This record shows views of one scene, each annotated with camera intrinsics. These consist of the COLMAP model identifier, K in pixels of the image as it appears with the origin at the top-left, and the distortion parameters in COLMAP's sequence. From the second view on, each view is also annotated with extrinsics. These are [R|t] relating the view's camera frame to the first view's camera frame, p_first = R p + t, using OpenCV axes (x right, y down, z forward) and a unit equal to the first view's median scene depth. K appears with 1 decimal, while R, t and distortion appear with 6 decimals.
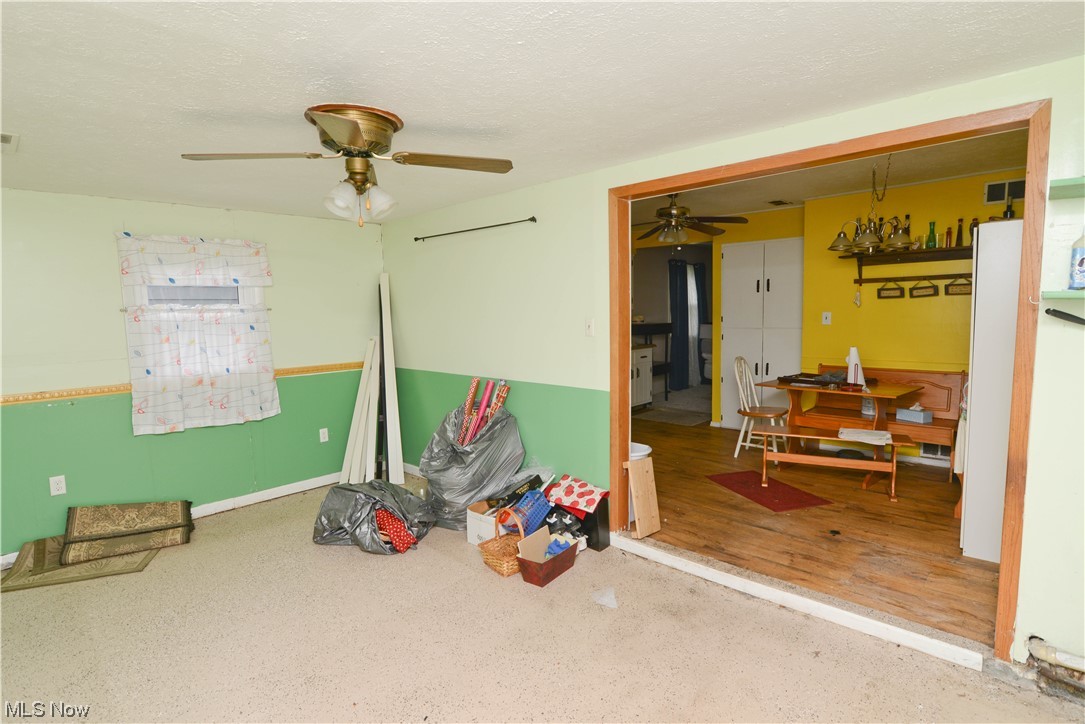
lens RADIAL K [[518.7, 0, 556.2], [0, 518.7, 361.0], [0, 0, 1]] dist [-0.004085, -0.000640]
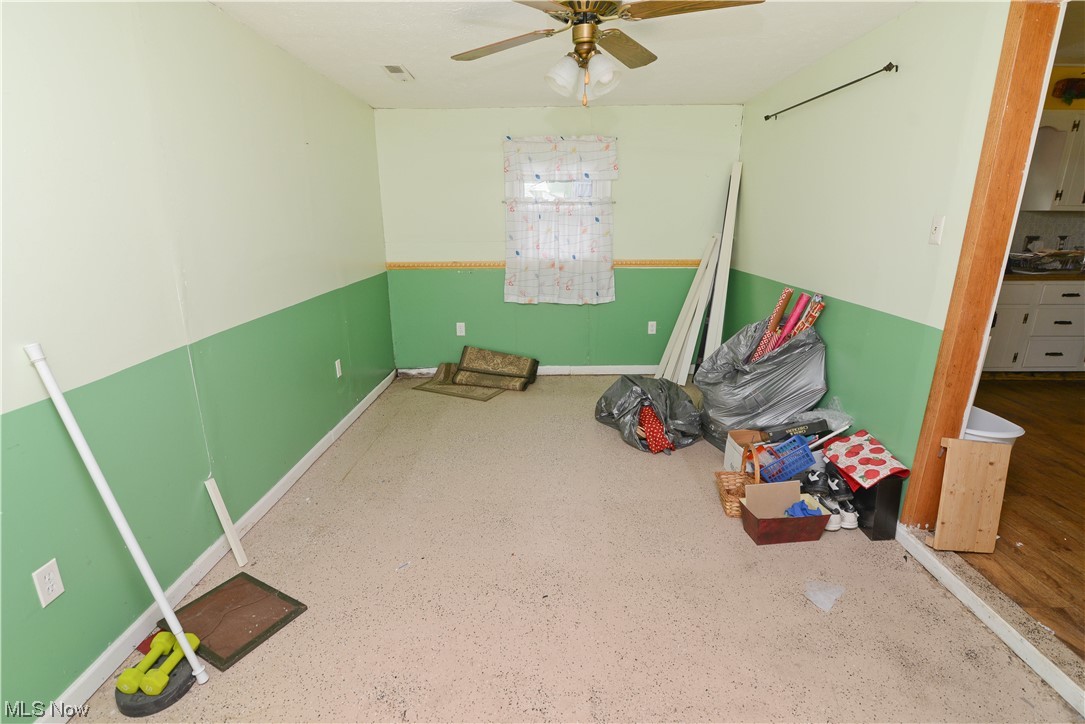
lens RADIAL K [[518.7, 0, 556.2], [0, 518.7, 361.0], [0, 0, 1]] dist [-0.004085, -0.000640]
pose [[0.695806, 0.211828, -0.686282, 0.212089], [-0.080639, 0.972518, 0.218419, -0.007308], [0.713689, -0.096636, 0.693765, 0.177362]]
